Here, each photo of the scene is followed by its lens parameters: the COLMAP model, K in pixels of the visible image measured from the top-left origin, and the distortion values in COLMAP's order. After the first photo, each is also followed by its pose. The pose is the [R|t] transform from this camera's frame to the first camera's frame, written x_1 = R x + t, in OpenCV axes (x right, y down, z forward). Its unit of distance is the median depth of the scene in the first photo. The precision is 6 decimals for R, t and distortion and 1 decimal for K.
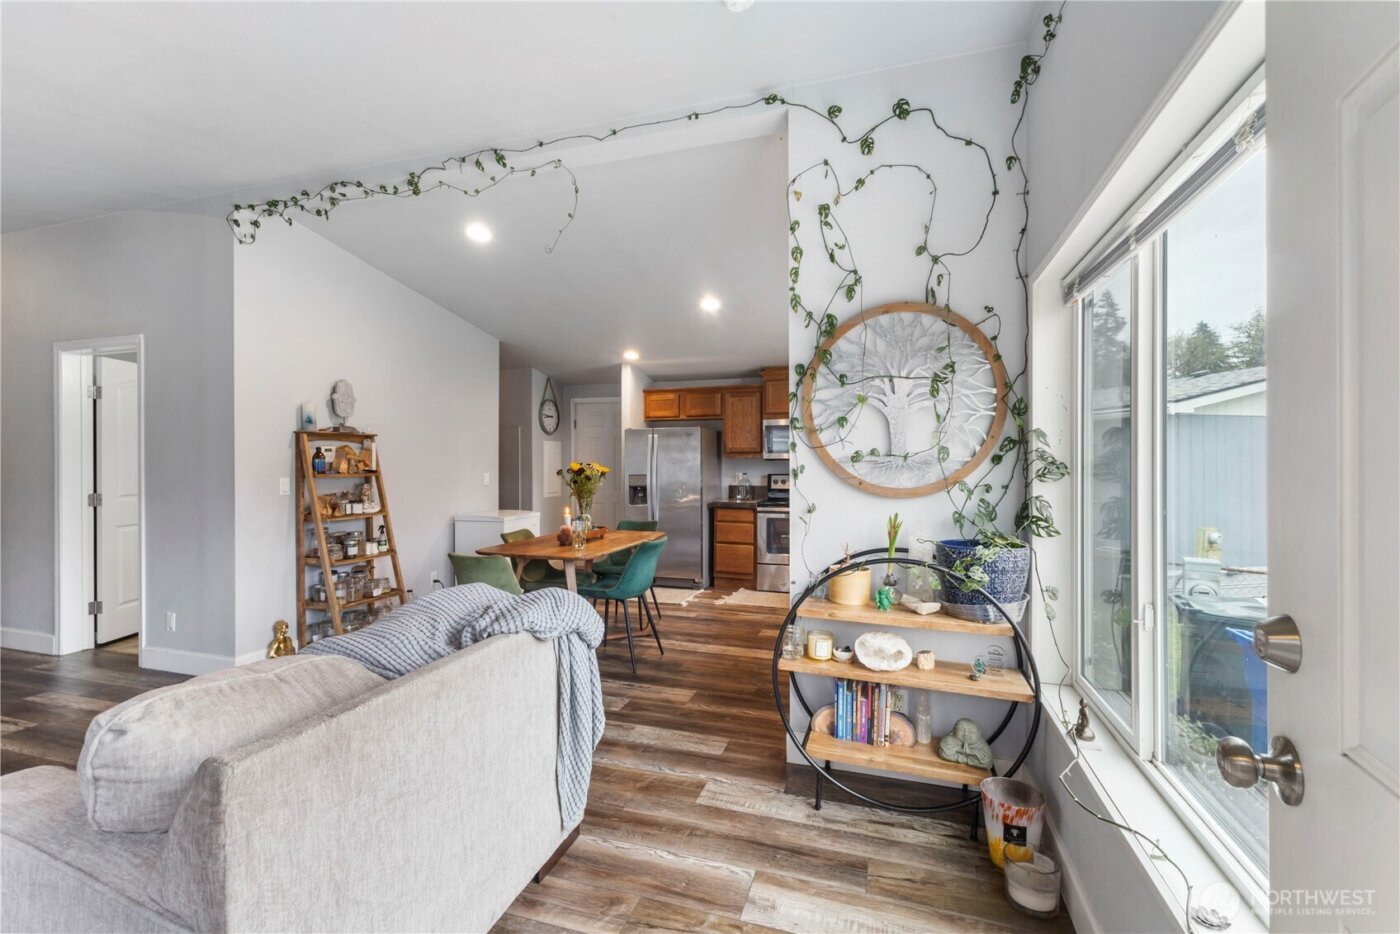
lens RADIAL K [[606.1, 0, 699.1], [0, 606.1, 462.4], [0, 0, 1]] dist [0.008556, 0.000024]
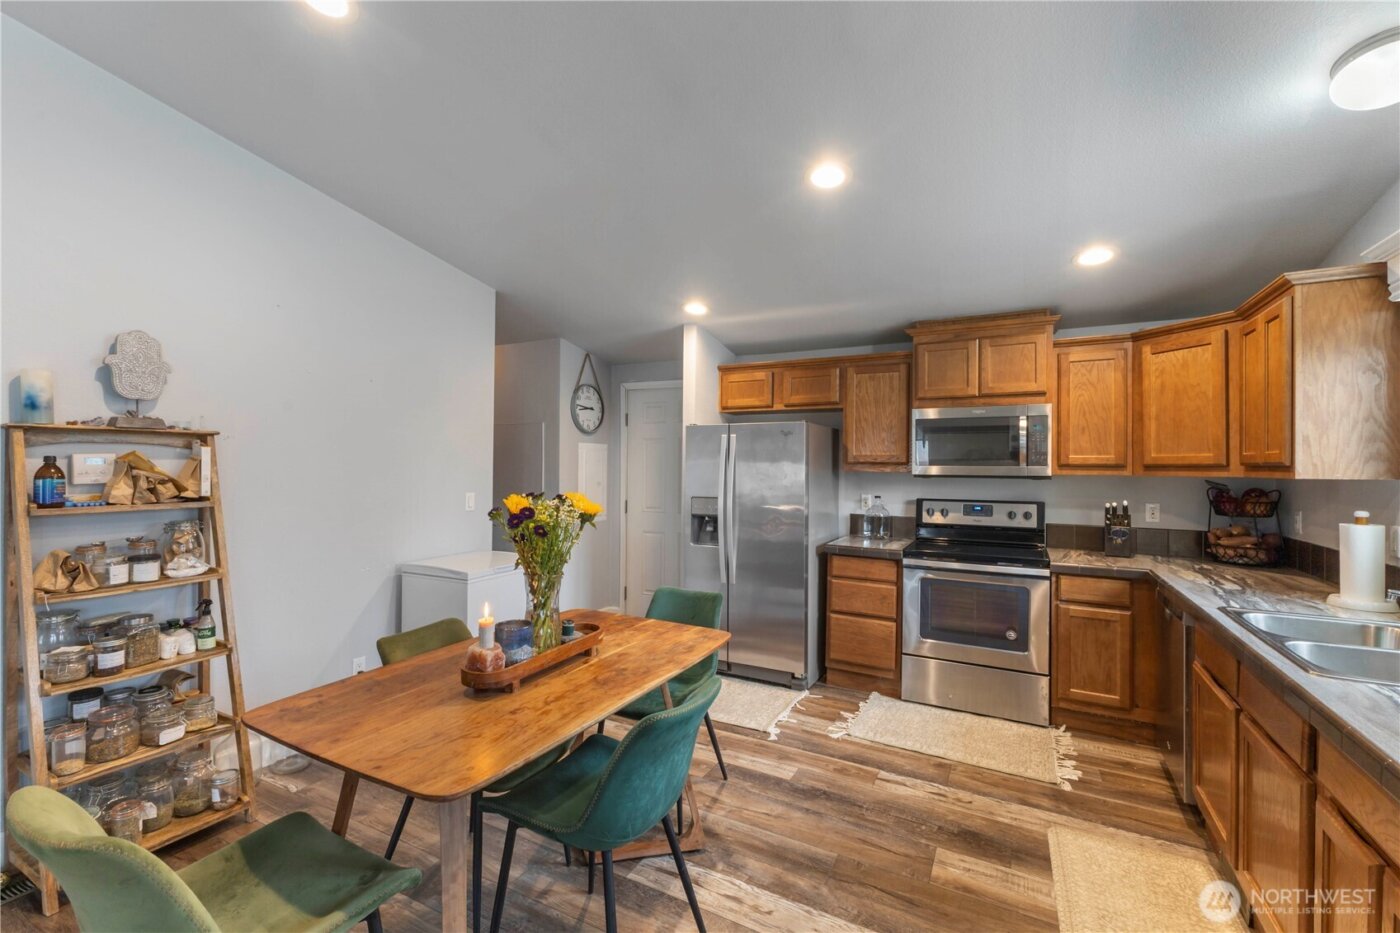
lens RADIAL K [[606.1, 0, 699.1], [0, 606.1, 461.9], [0, 0, 1]] dist [0.008556, 0.000024]
pose [[0.985037, 0.008985, -0.172110, 0.001724], [-0.009480, 0.999953, -0.002053, -0.015440], [0.172083, 0.003654, 0.985076, 0.378000]]
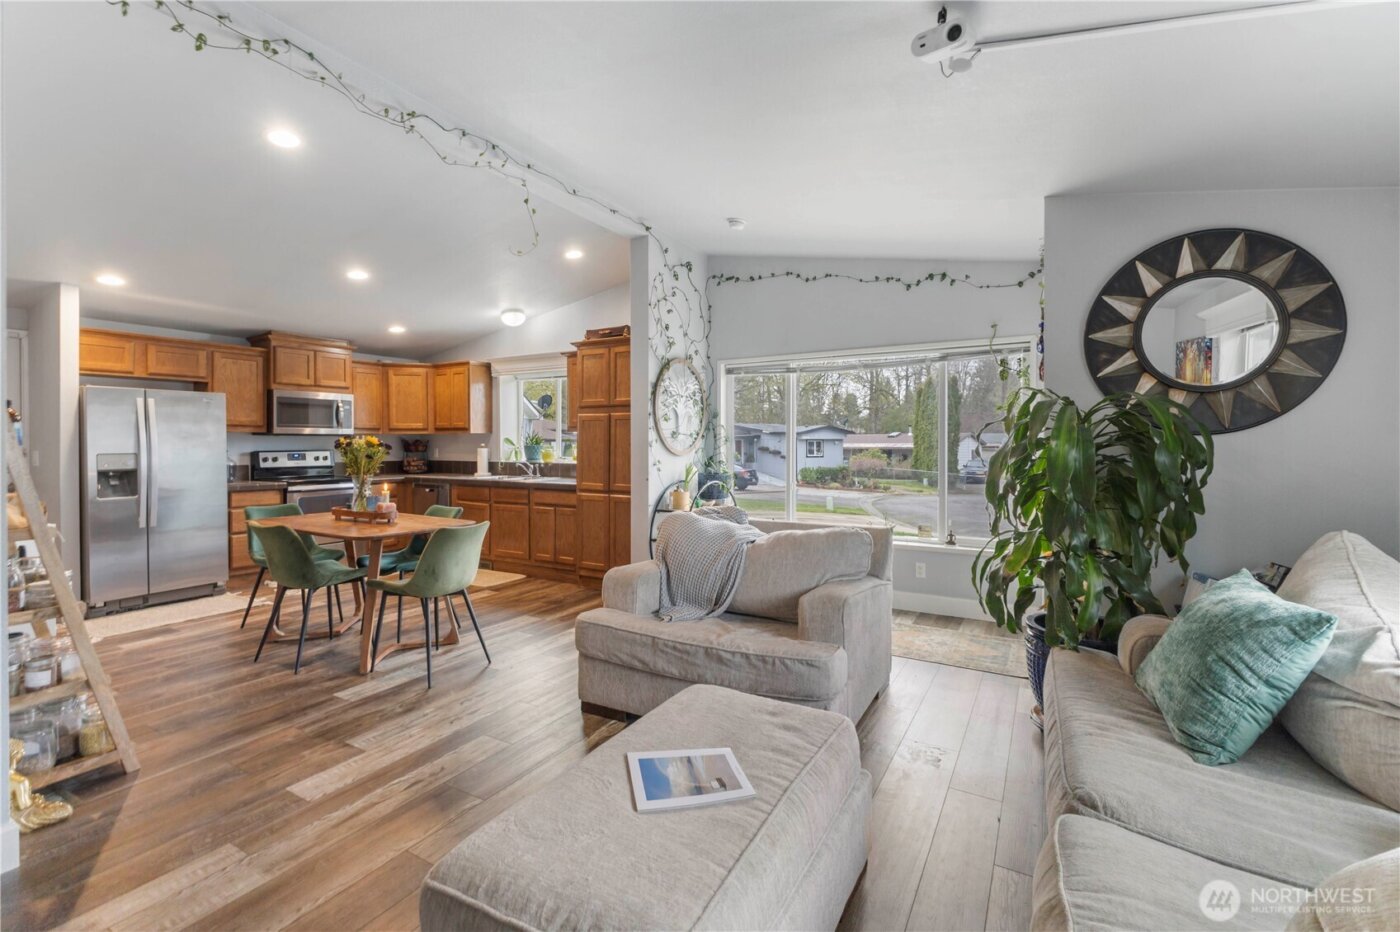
lens RADIAL K [[613.4, 0, 690.7], [0, 613.4, 448.5], [0, 0, 1]] dist [0.007501, 0.000140]
pose [[0.220715, -0.009120, 0.975296, -0.649764], [-0.002545, 0.999947, 0.009927, 0.005407], [-0.975335, -0.004673, 0.220680, 0.203818]]
